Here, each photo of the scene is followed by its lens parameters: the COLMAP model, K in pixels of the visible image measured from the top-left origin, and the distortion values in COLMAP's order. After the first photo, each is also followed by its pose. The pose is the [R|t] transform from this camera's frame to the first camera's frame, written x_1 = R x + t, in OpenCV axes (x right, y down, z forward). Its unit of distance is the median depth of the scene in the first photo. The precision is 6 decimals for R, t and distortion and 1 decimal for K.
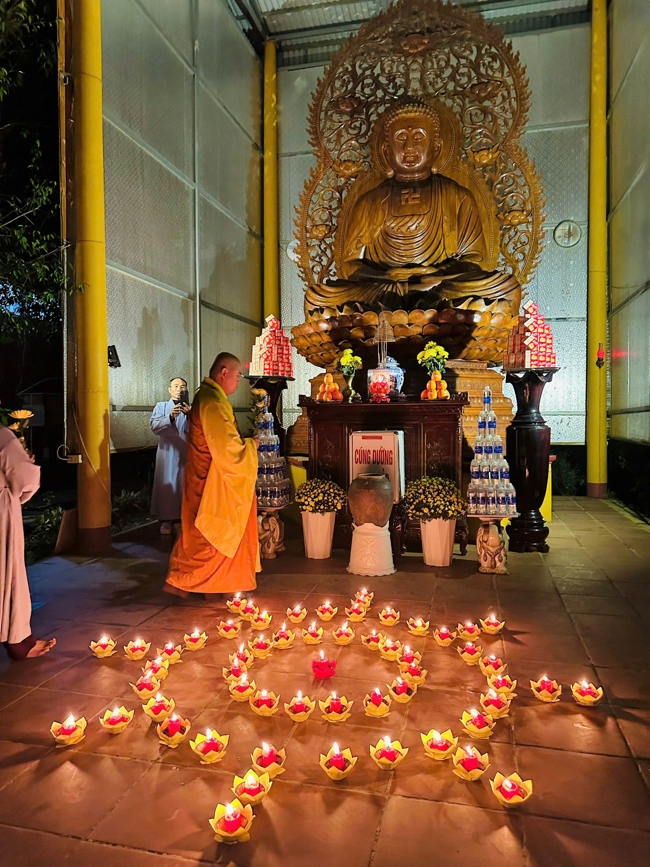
lens RADIAL K [[627.7, 0, 326.9], [0, 627.7, 431.0], [0, 0, 1]] dist [-0.001089, -0.011401]
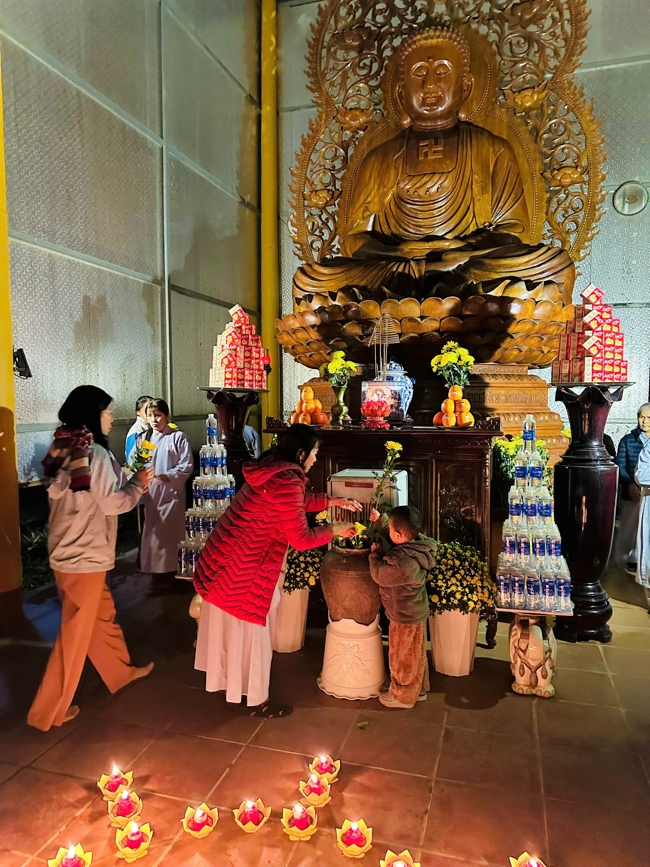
lens RADIAL K [[627.7, 0, 321.4], [0, 627.7, 435.1], [0, 0, 1]] dist [-0.001089, -0.011401]
pose [[0.998120, 0.007432, -0.060841, 0.050089], [-0.005192, 0.999306, 0.036887, -0.049300], [0.061073, -0.036502, 0.997466, 0.212200]]
